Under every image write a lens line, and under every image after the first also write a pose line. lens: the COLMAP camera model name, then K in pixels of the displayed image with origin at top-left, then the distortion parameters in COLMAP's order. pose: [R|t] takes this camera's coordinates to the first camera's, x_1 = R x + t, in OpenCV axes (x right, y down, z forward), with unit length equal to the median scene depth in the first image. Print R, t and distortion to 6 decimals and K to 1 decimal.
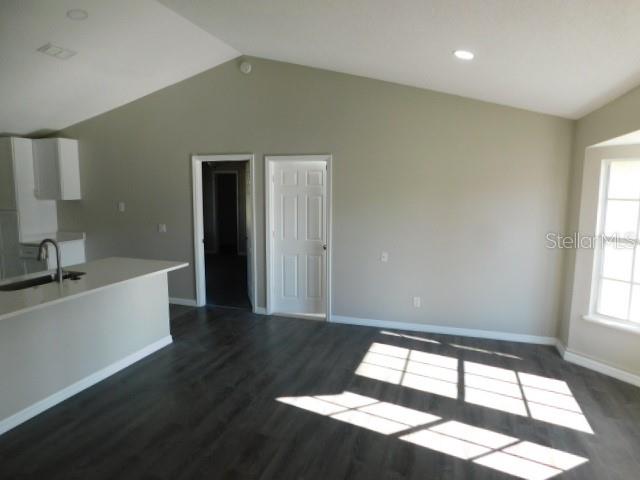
lens RADIAL K [[426.4, 0, 322.3], [0, 426.4, 238.4], [0, 0, 1]] dist [-0.032681, 0.017853]
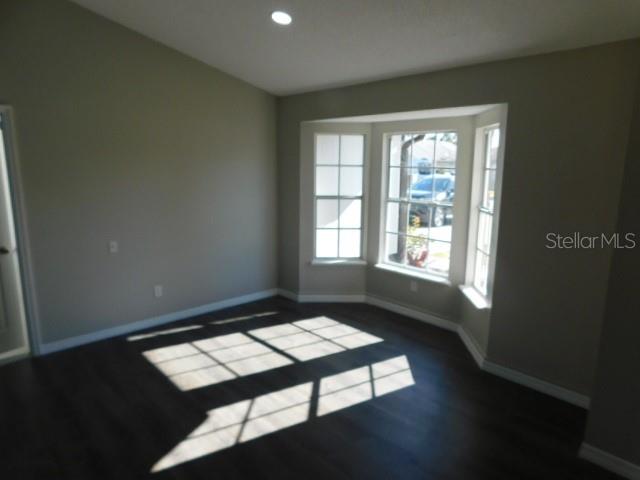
lens RADIAL K [[426.4, 0, 321.0], [0, 426.4, 240.8], [0, 0, 1]] dist [-0.032681, 0.017853]
pose [[0.483542, -0.165951, 0.859446, -0.452401], [0.102541, 0.985842, 0.132666, -0.041204], [-0.869295, 0.023979, 0.493713, 0.389022]]
